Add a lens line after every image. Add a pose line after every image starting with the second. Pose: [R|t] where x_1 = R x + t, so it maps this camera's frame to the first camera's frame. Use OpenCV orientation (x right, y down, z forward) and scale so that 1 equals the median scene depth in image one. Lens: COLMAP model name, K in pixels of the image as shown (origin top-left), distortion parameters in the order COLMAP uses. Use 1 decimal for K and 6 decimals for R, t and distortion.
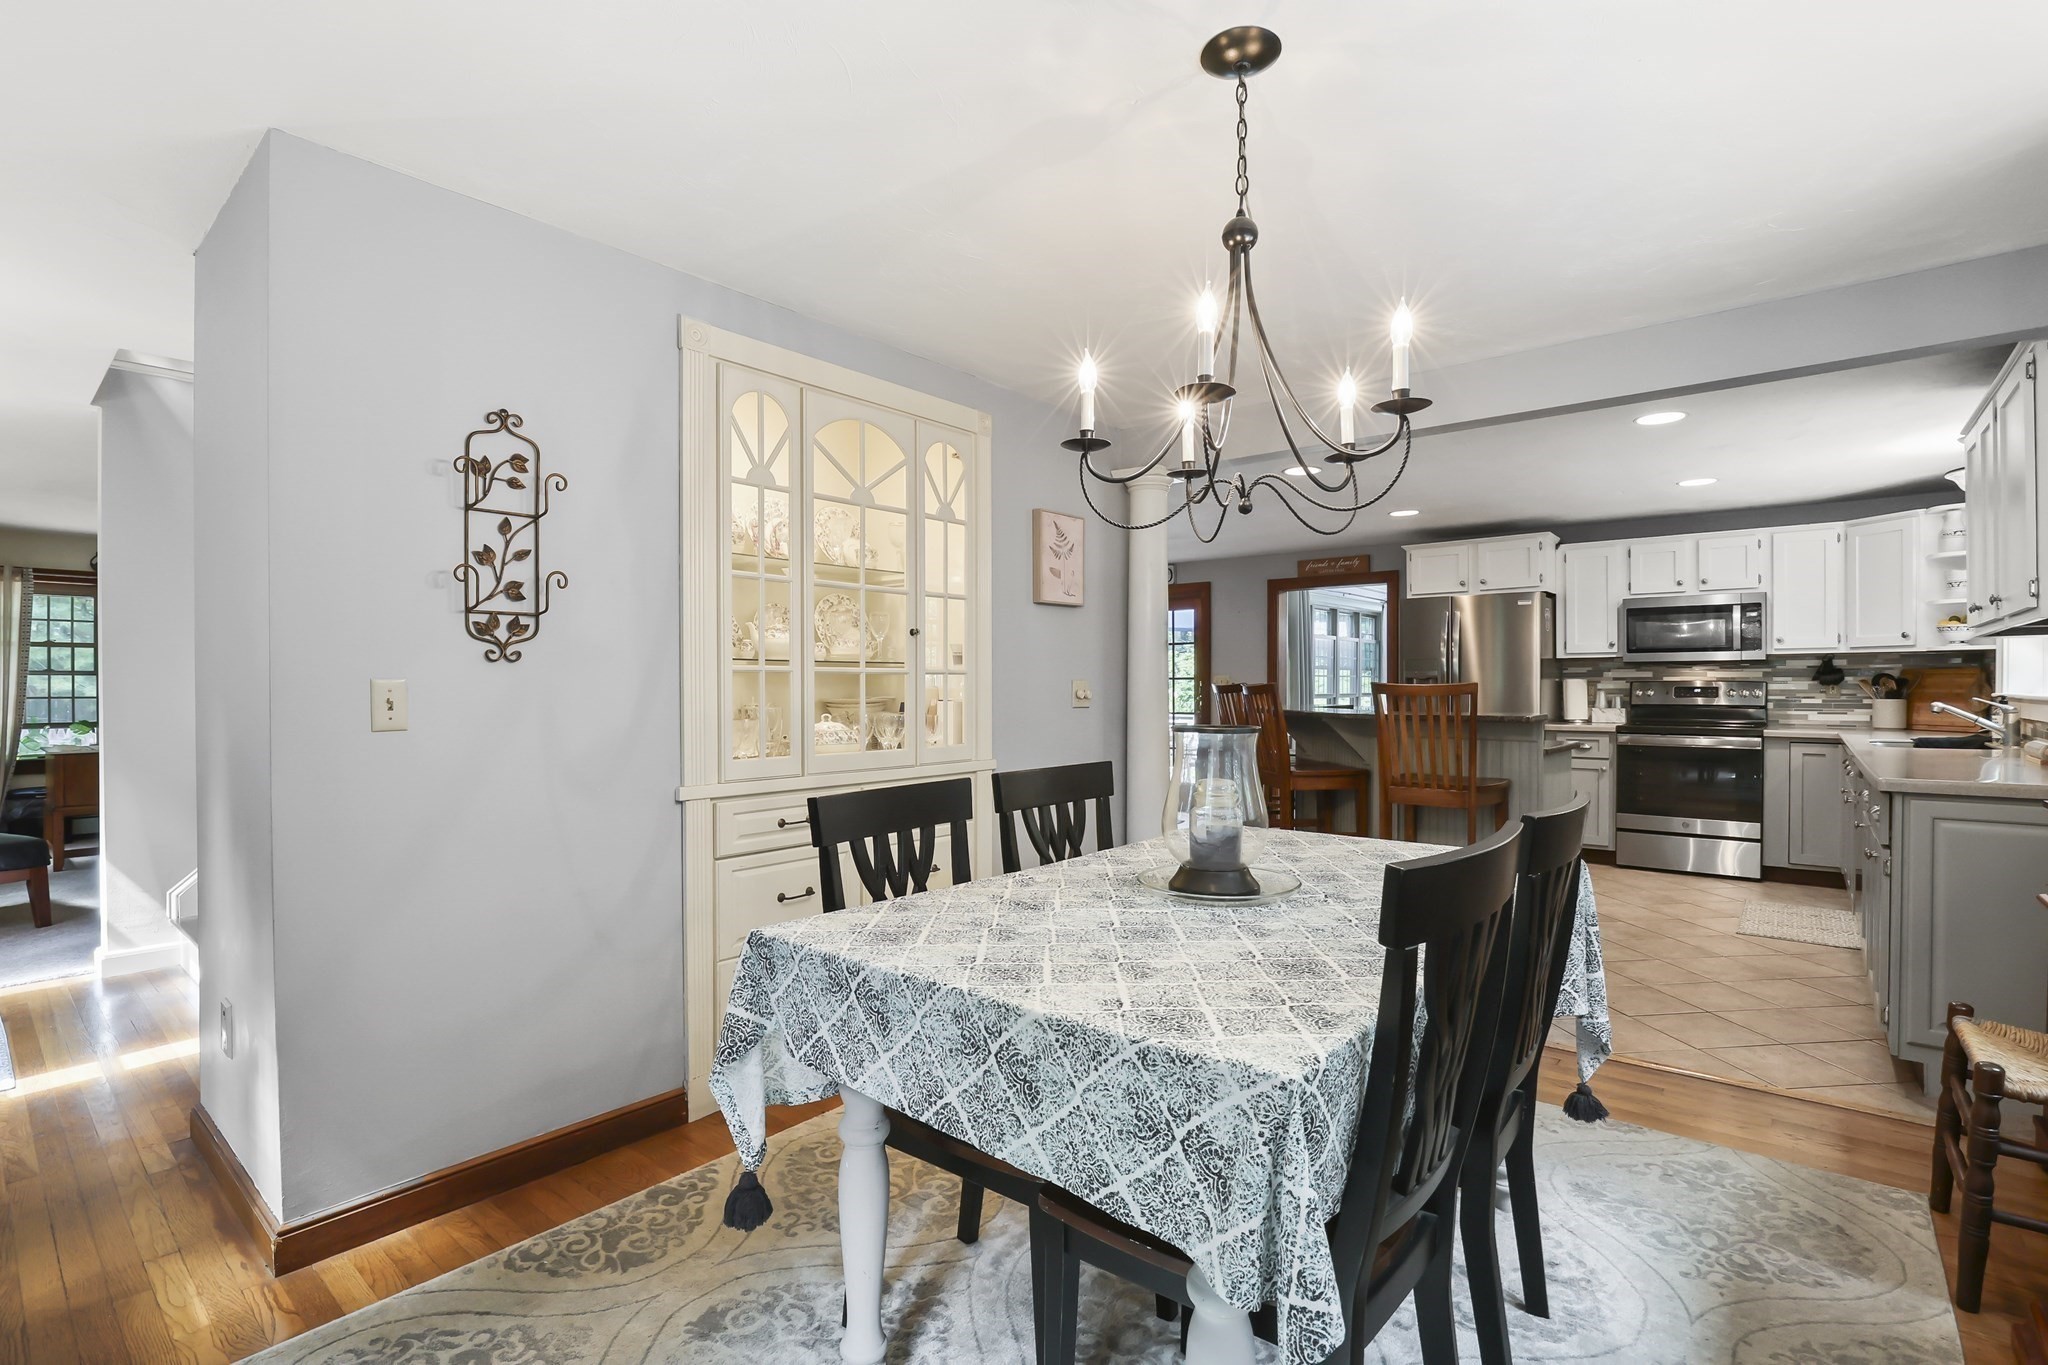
lens RADIAL K [[955.1, 0, 1021.2], [0, 955.1, 689.0], [0, 0, 1]] dist [-0.036167, 0.008957]
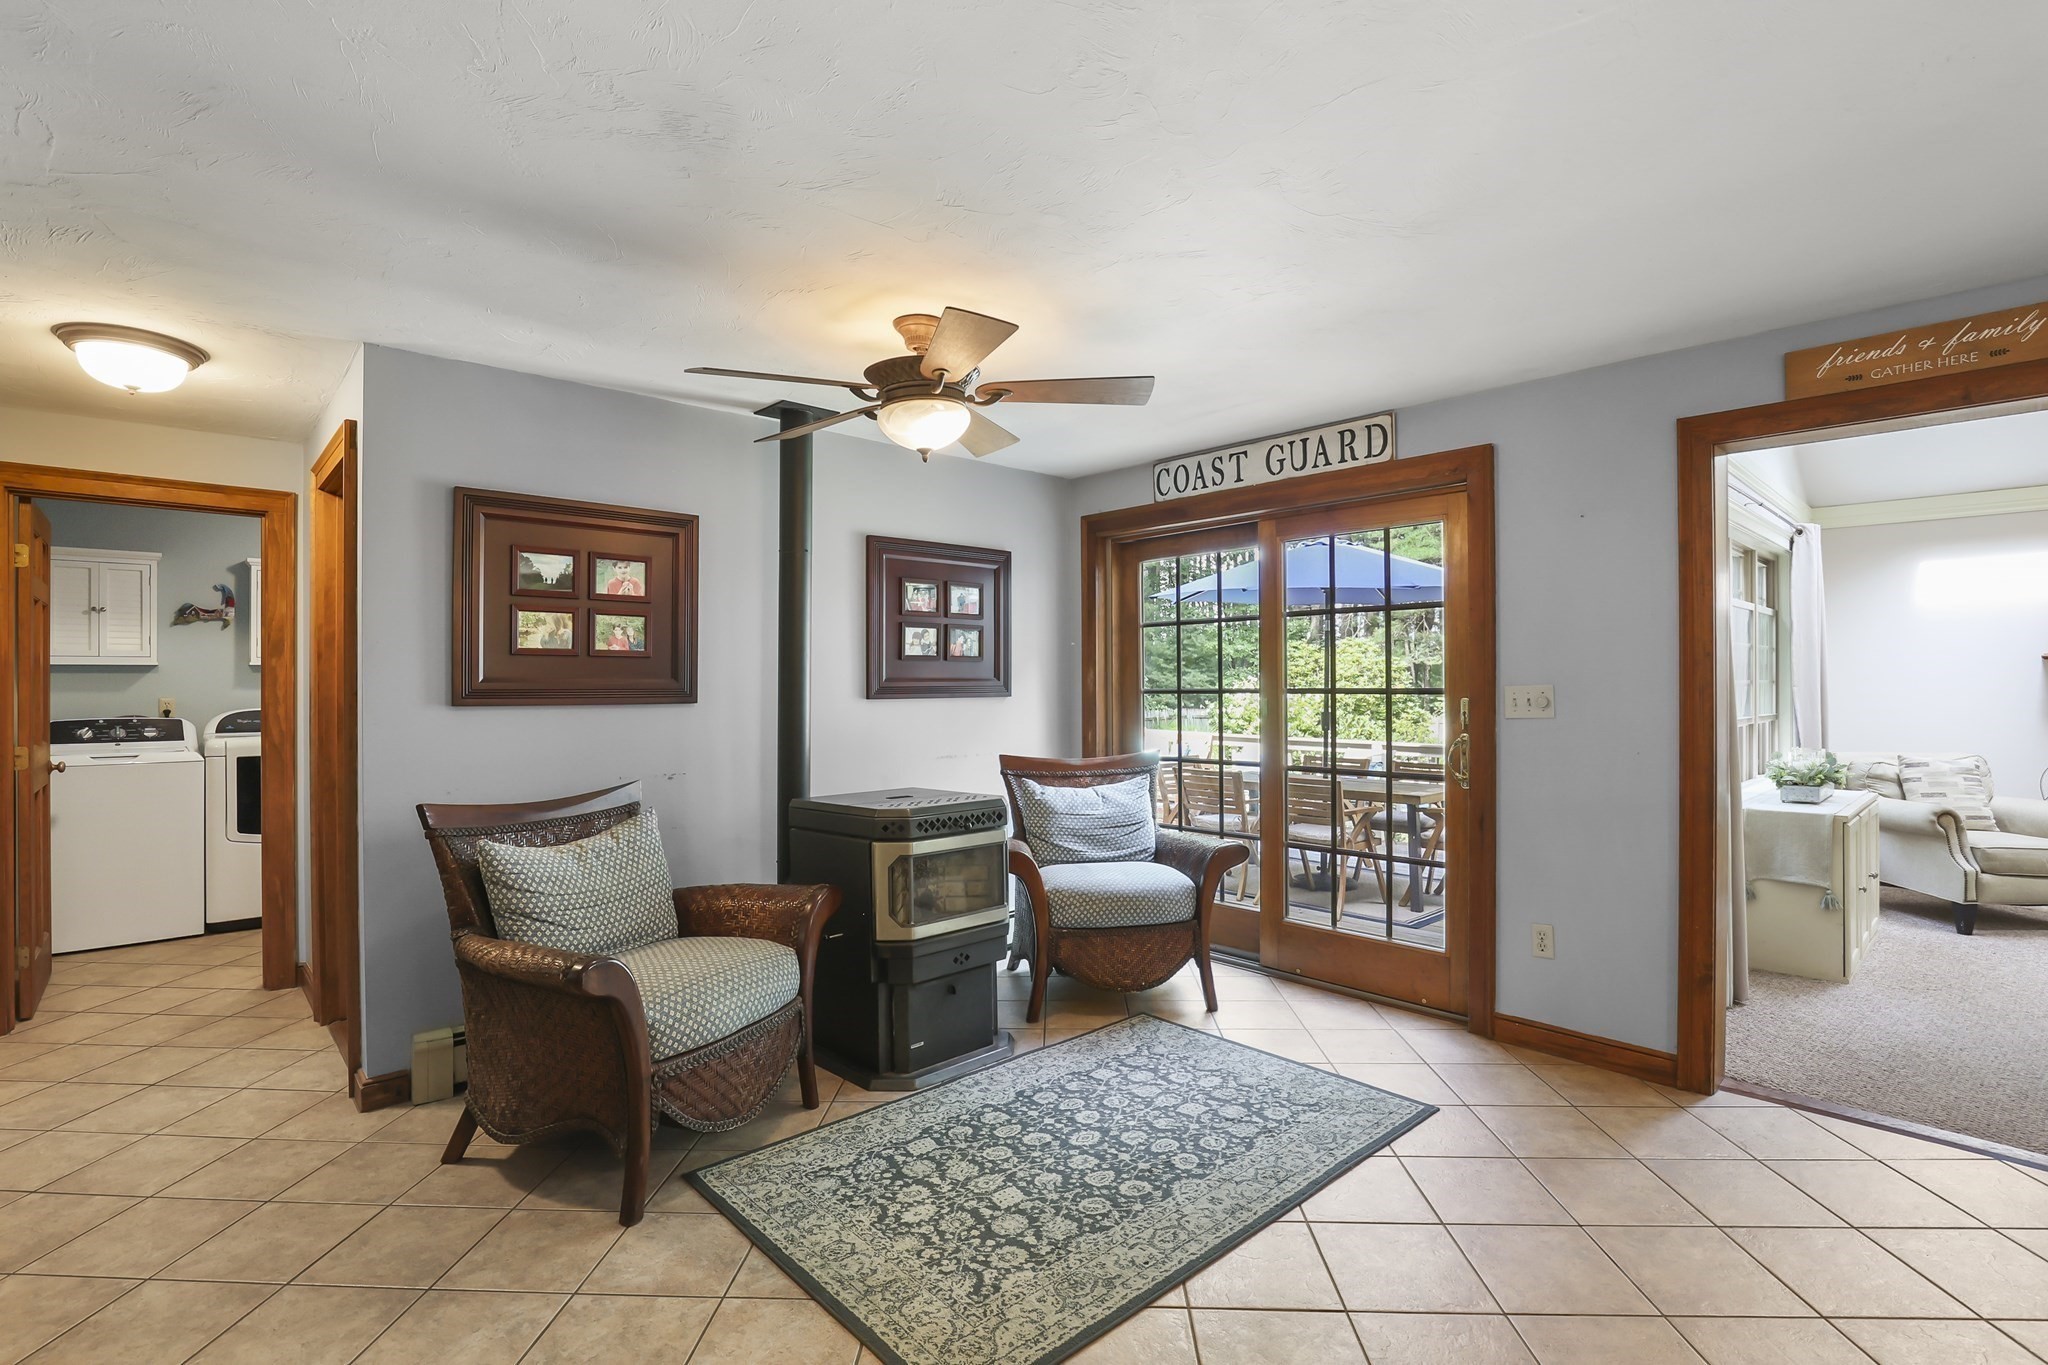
lens RADIAL K [[955.1, 0, 1021.3], [0, 955.1, 673.0], [0, 0, 1]] dist [-0.036167, 0.008957]
pose [[0.993190, -0.002603, -0.116476, 0.072643], [0.000888, 0.999891, -0.014771, -0.018884], [0.116502, 0.014567, 0.993084, 0.828165]]
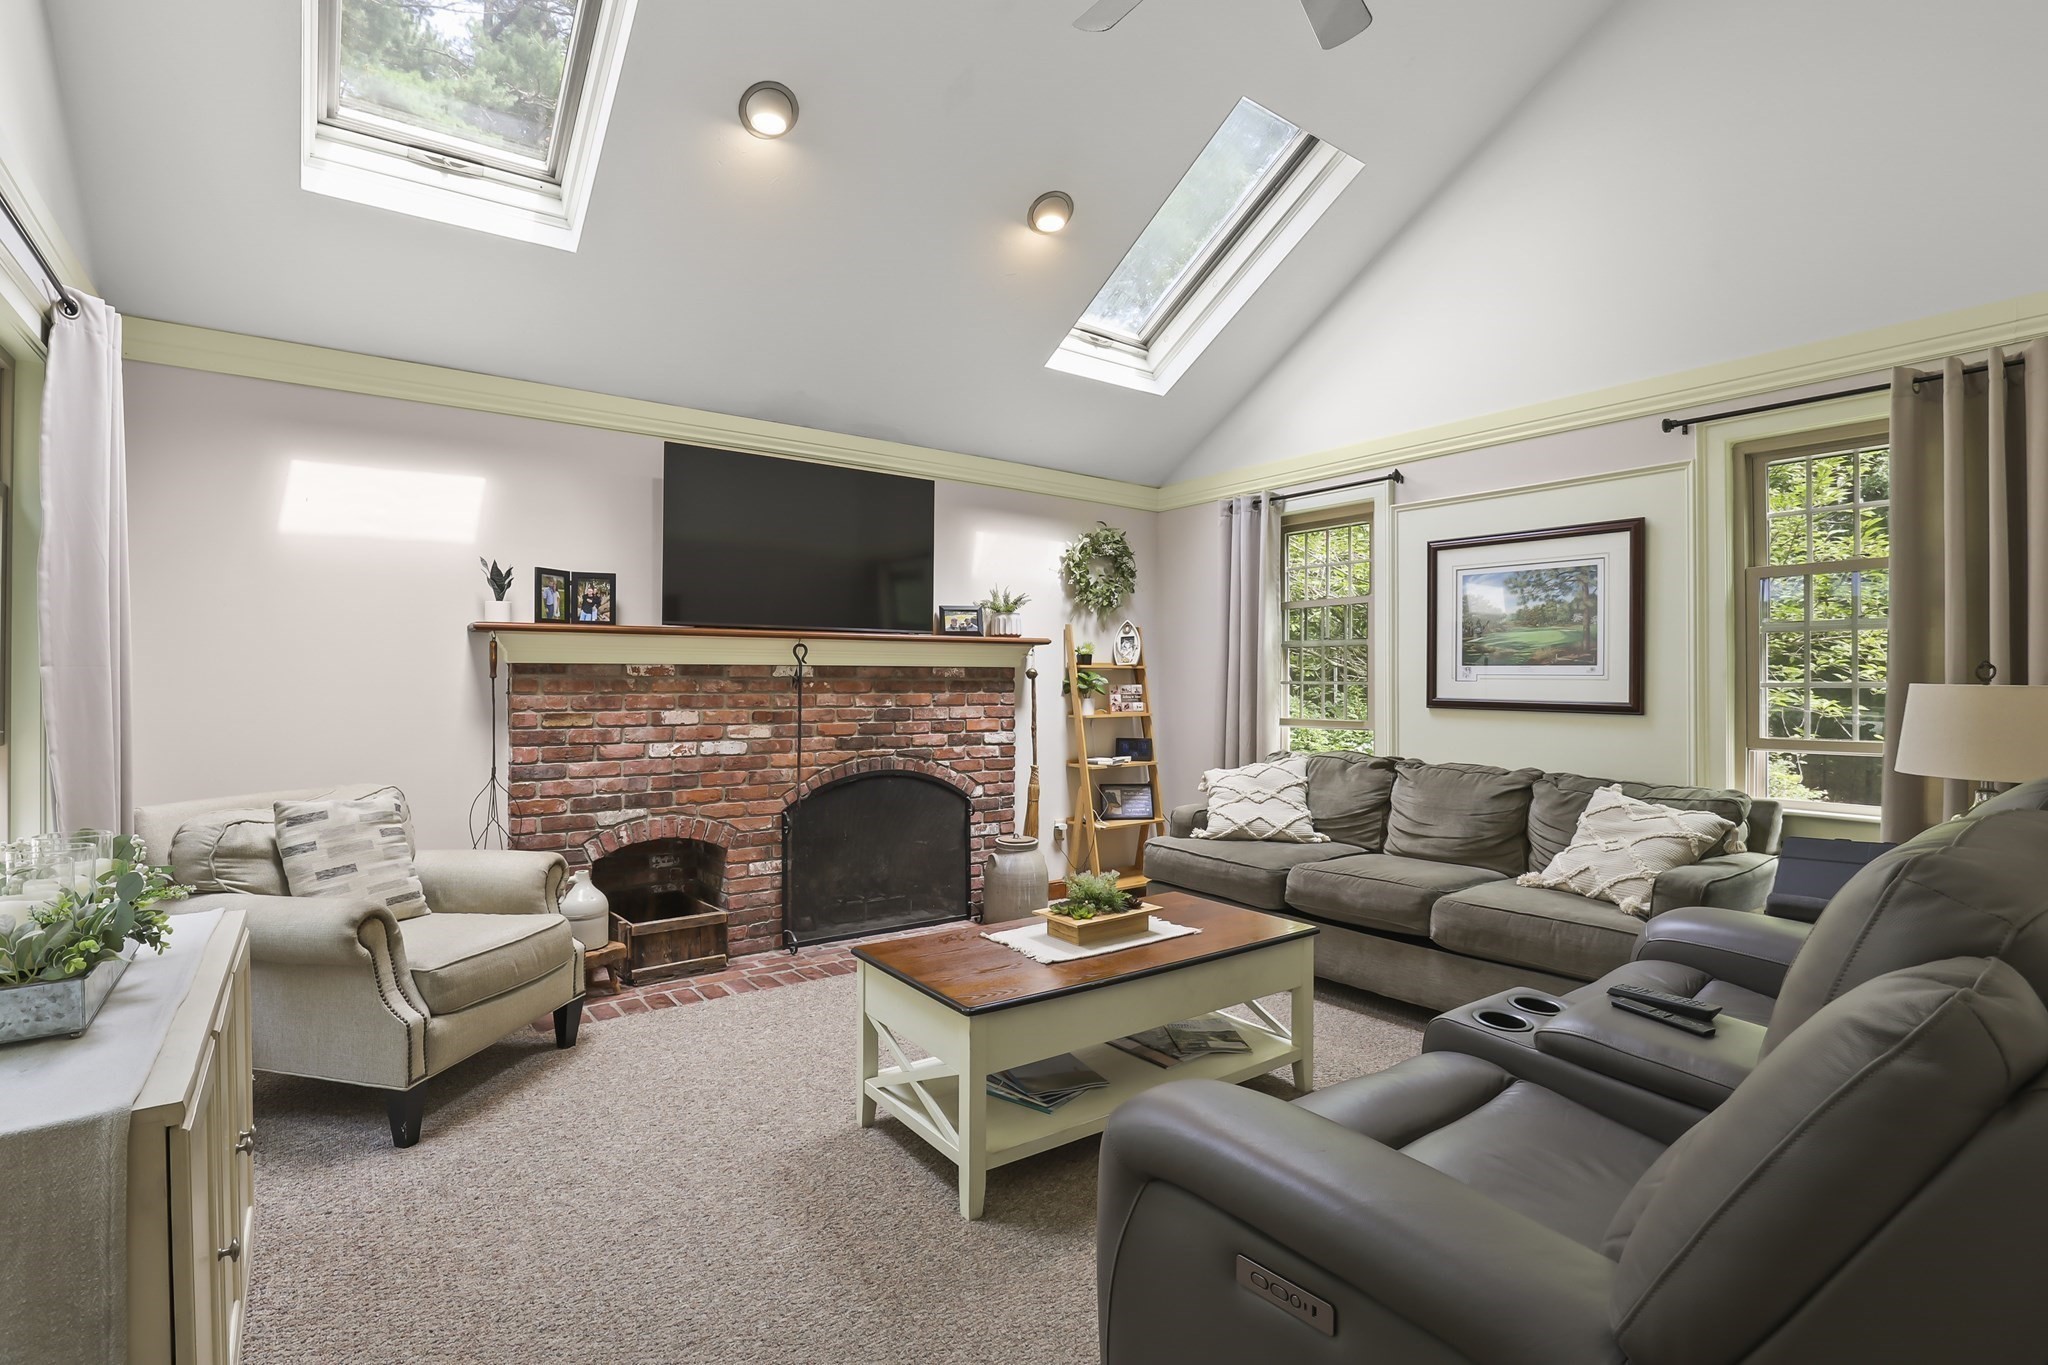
lens RADIAL K [[955.1, 0, 1030.6], [0, 955.1, 683.3], [0, 0, 1]] dist [-0.036167, 0.008957]
pose [[0.214547, -0.000106, 0.976714, 0.415397], [0.002196, 0.999998, -0.000374, -0.010521], [-0.976711, 0.002225, 0.214546, 1.324206]]
